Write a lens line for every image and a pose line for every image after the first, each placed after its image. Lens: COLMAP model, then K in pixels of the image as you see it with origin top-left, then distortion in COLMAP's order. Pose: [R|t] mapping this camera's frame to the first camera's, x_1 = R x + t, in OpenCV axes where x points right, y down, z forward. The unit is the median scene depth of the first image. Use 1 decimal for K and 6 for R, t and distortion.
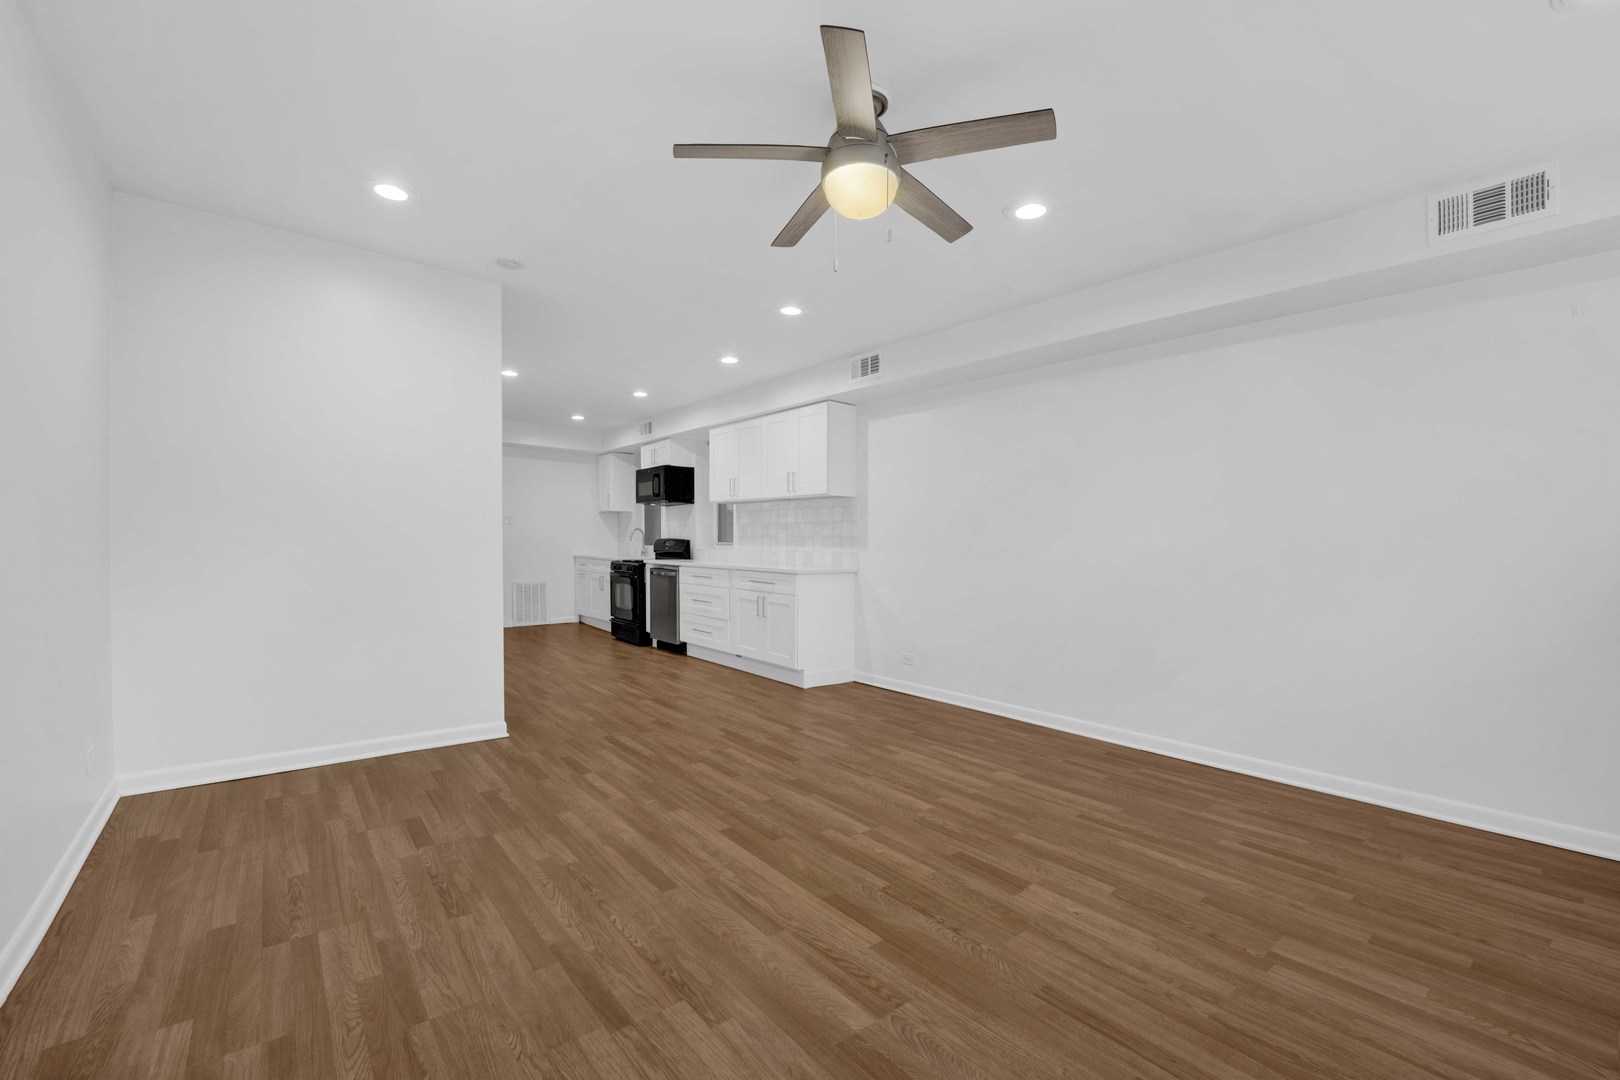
lens RADIAL K [[679.1, 0, 802.8], [0, 679.1, 575.6], [0, 0, 1]] dist [-0.017543, -0.002710]
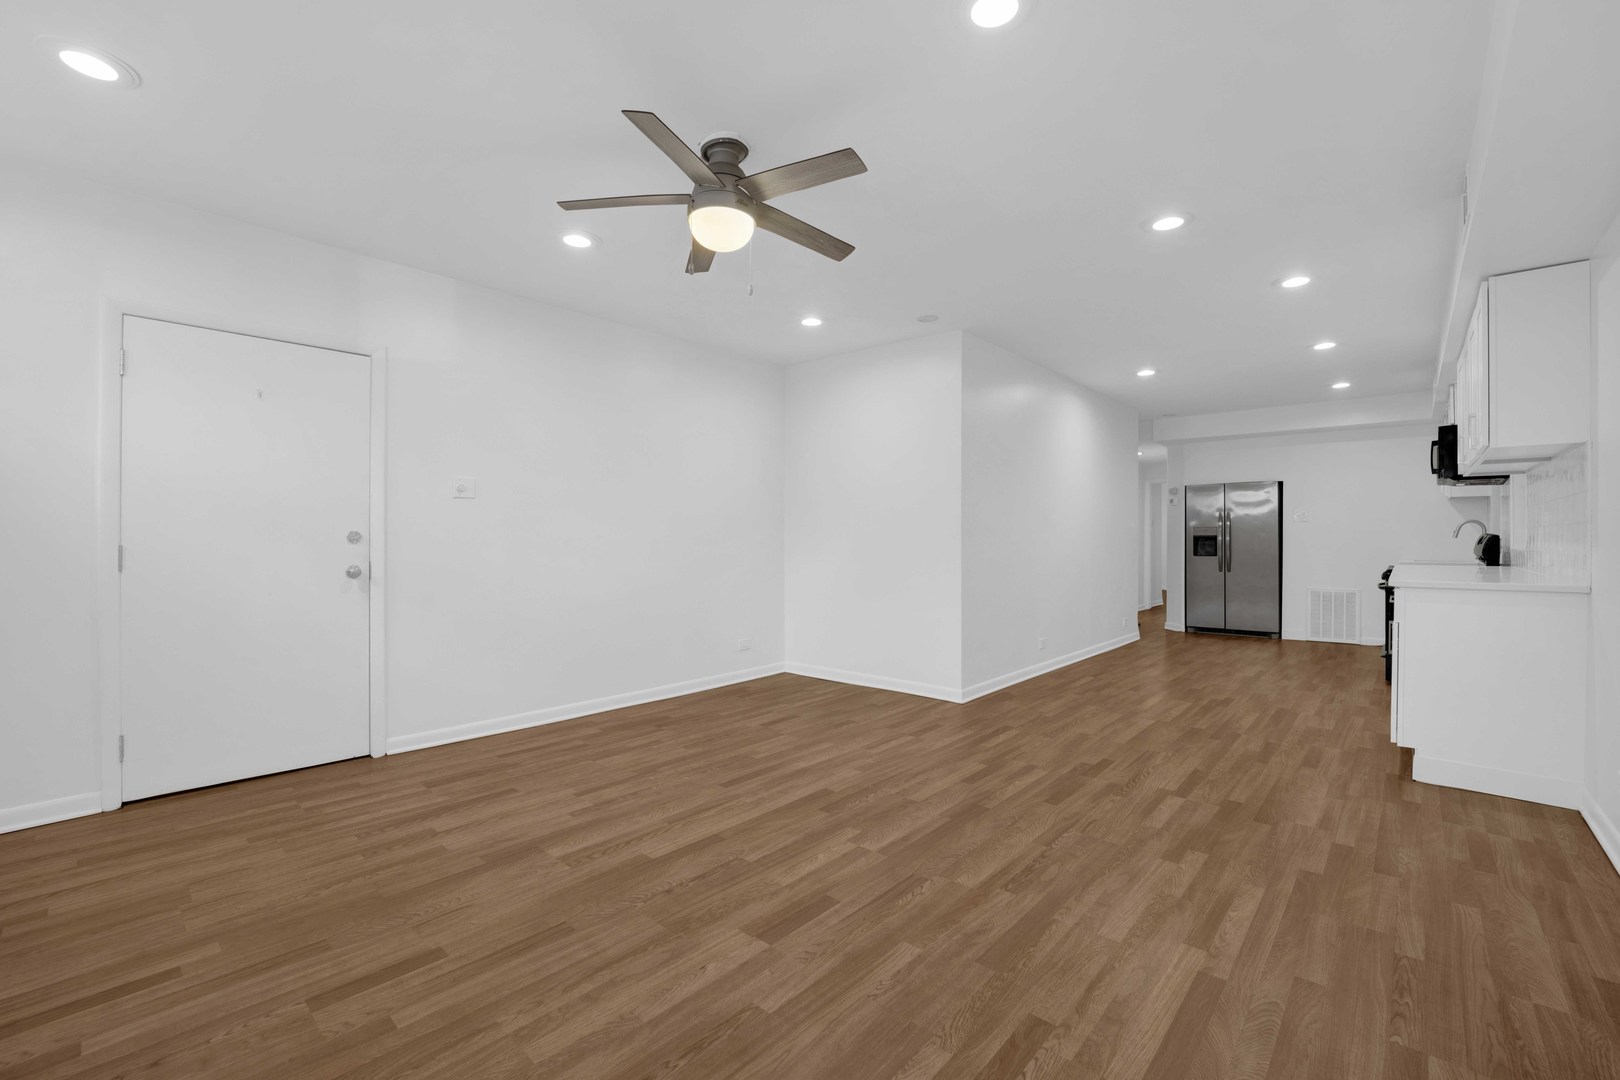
lens RADIAL K [[679.1, 0, 796.3], [0, 679.1, 538.1], [0, 0, 1]] dist [-0.017543, -0.002710]
pose [[0.152777, -0.017396, -0.988108, 0.810643], [-0.046451, 0.998614, -0.024763, -0.007100], [0.987168, 0.049681, 0.151757, 0.622980]]
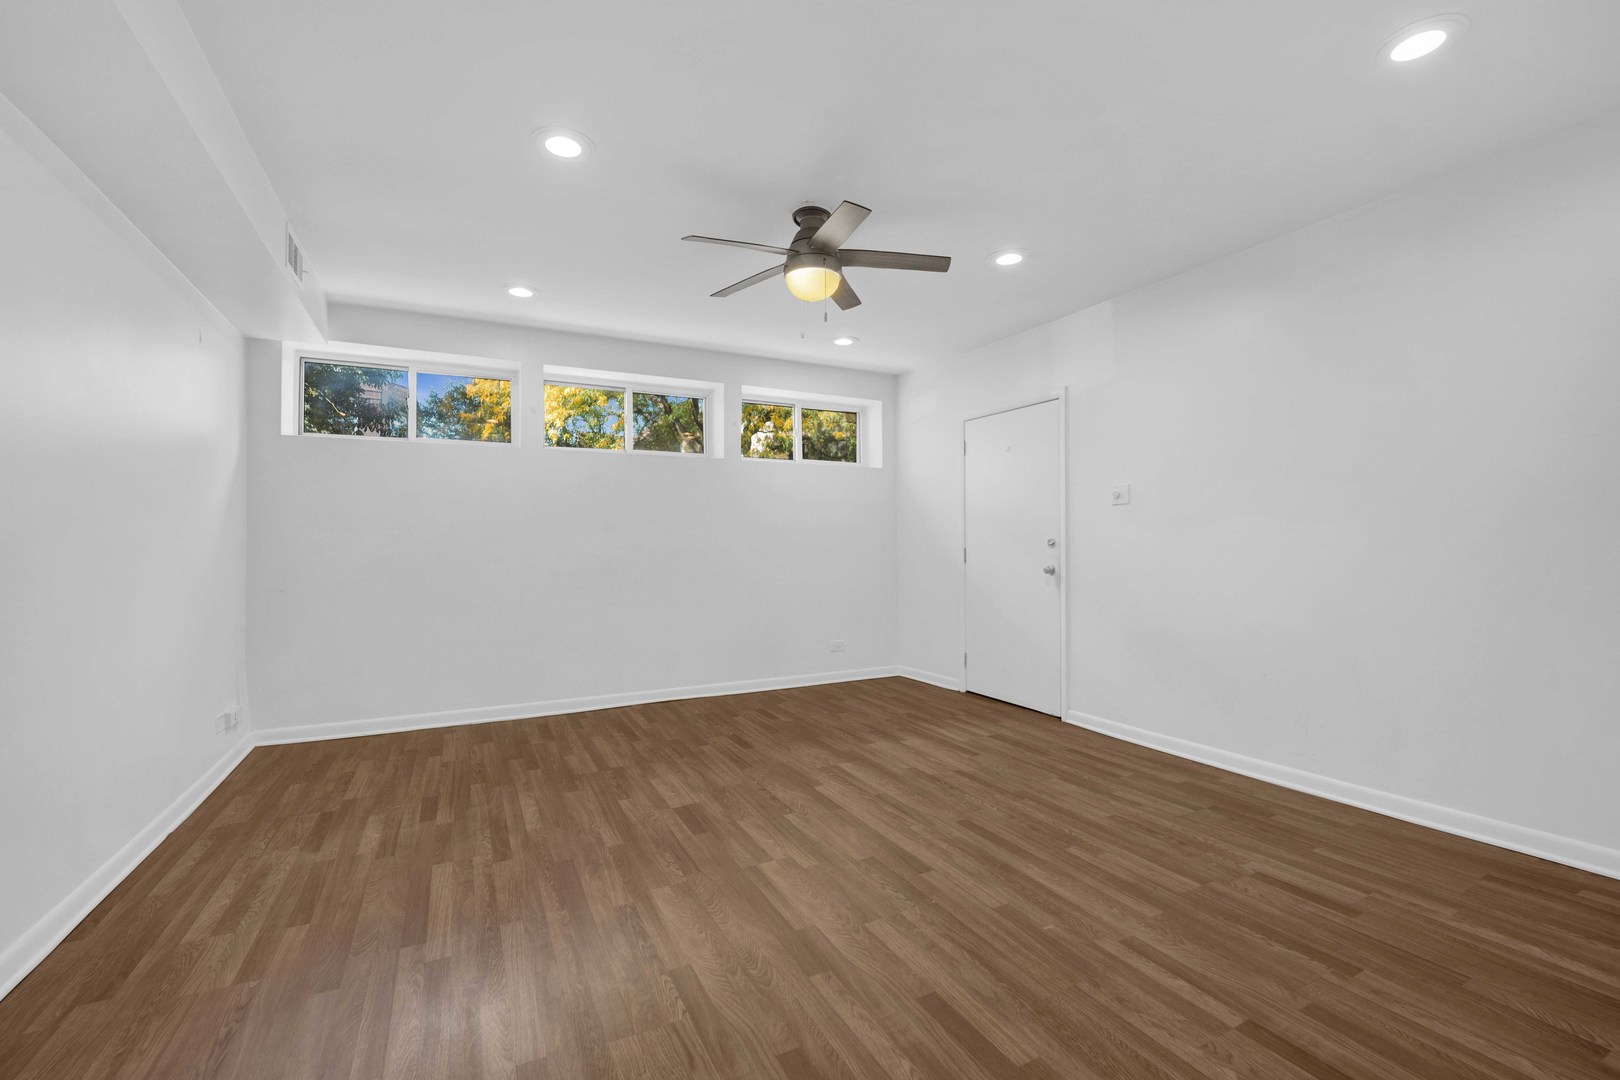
lens RADIAL K [[679.1, 0, 817.5], [0, 679.1, 547.6], [0, 0, 1]] dist [-0.017543, -0.002710]
pose [[-0.981988, -0.010855, 0.188630, -0.112617], [-0.000702, 0.998551, 0.053806, -0.070148], [-0.188940, 0.052704, -0.980573, 1.526469]]
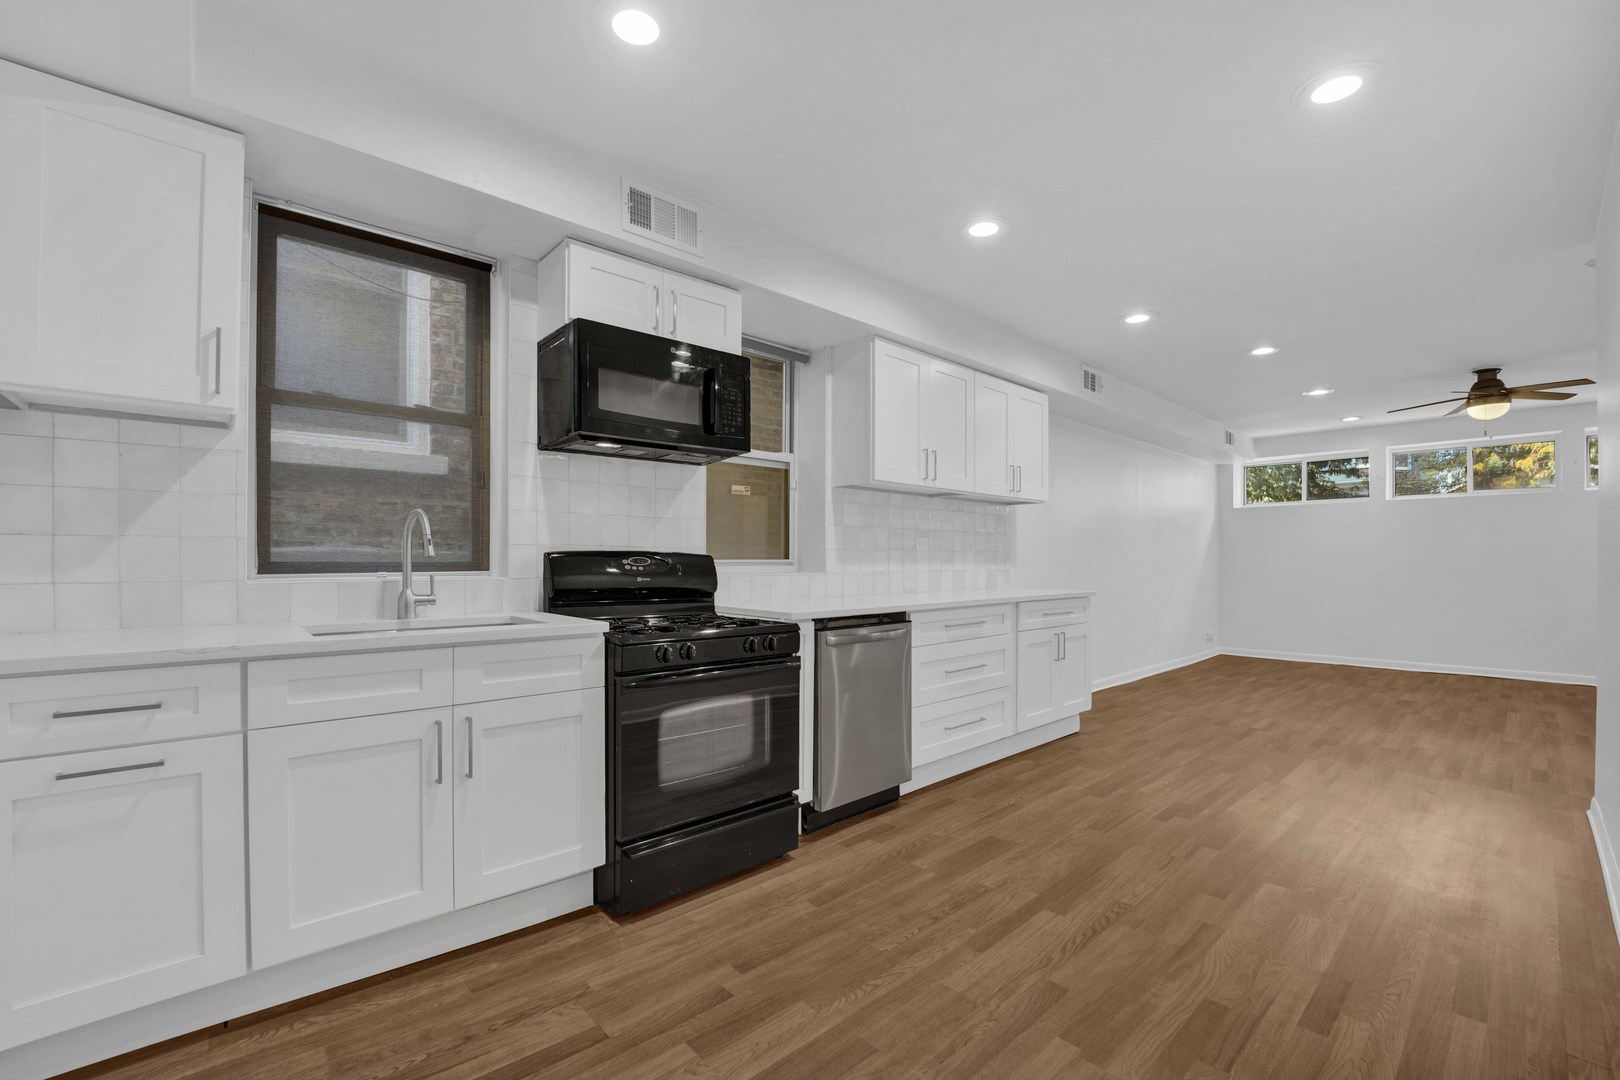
lens RADIAL K [[679.1, 0, 790.7], [0, 679.1, 561.3], [0, 0, 1]] dist [-0.017543, -0.002710]
pose [[-0.051778, -0.015677, 0.998536, -1.342215], [0.047259, 0.998718, 0.018131, -0.126886], [-0.997540, 0.048129, -0.050970, 2.294887]]
